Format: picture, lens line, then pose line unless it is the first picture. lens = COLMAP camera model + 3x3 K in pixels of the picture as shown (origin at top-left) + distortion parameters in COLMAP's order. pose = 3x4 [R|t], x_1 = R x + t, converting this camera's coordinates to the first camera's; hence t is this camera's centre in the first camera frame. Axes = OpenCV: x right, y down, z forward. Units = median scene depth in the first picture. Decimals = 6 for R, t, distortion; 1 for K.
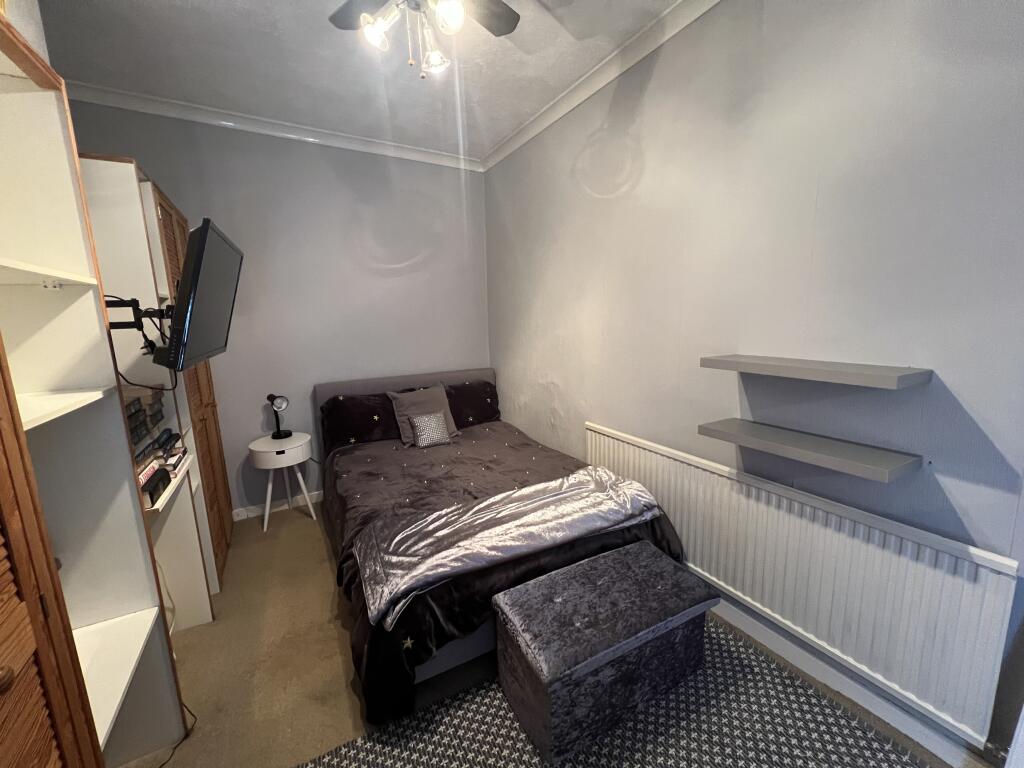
lens RADIAL K [[411.0, 0, 511.8], [0, 411.0, 382.4], [0, 0, 1]] dist [-0.000696, -0.000153]
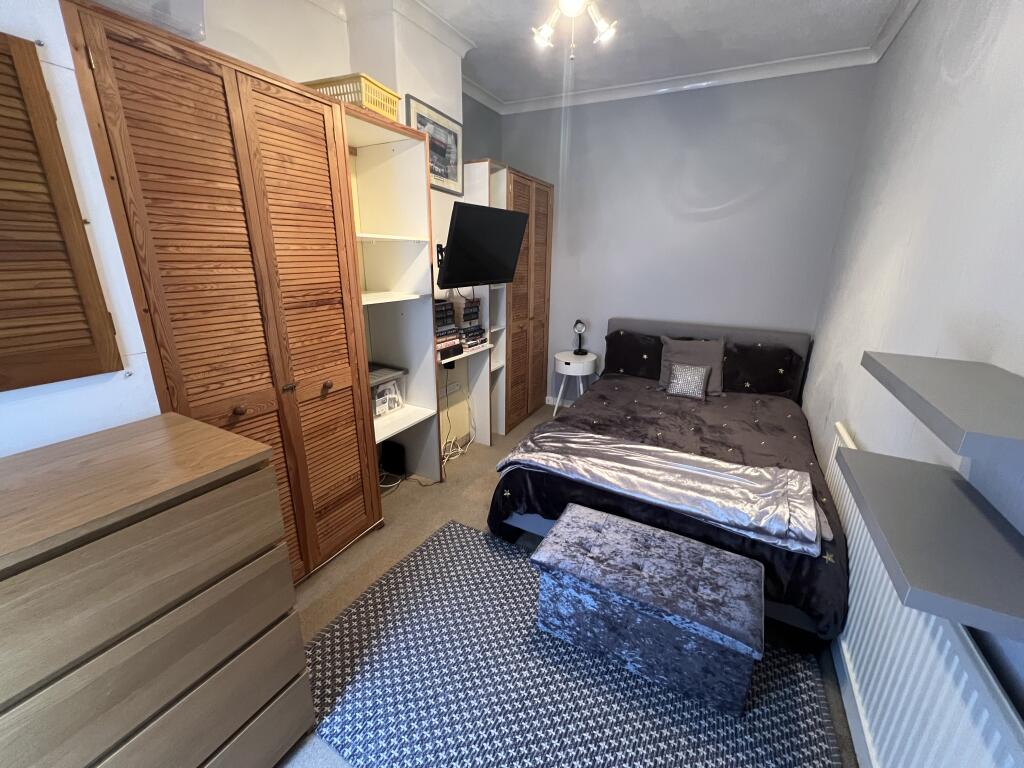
lens RADIAL K [[411.0, 0, 511.8], [0, 411.0, 382.4], [0, 0, 1]] dist [-0.000696, -0.000153]
pose [[0.542793, 0.279033, -0.792160, 0.582452], [-0.165981, 0.960233, 0.224504, -0.056613], [0.823302, 0.009624, 0.567522, 0.127268]]
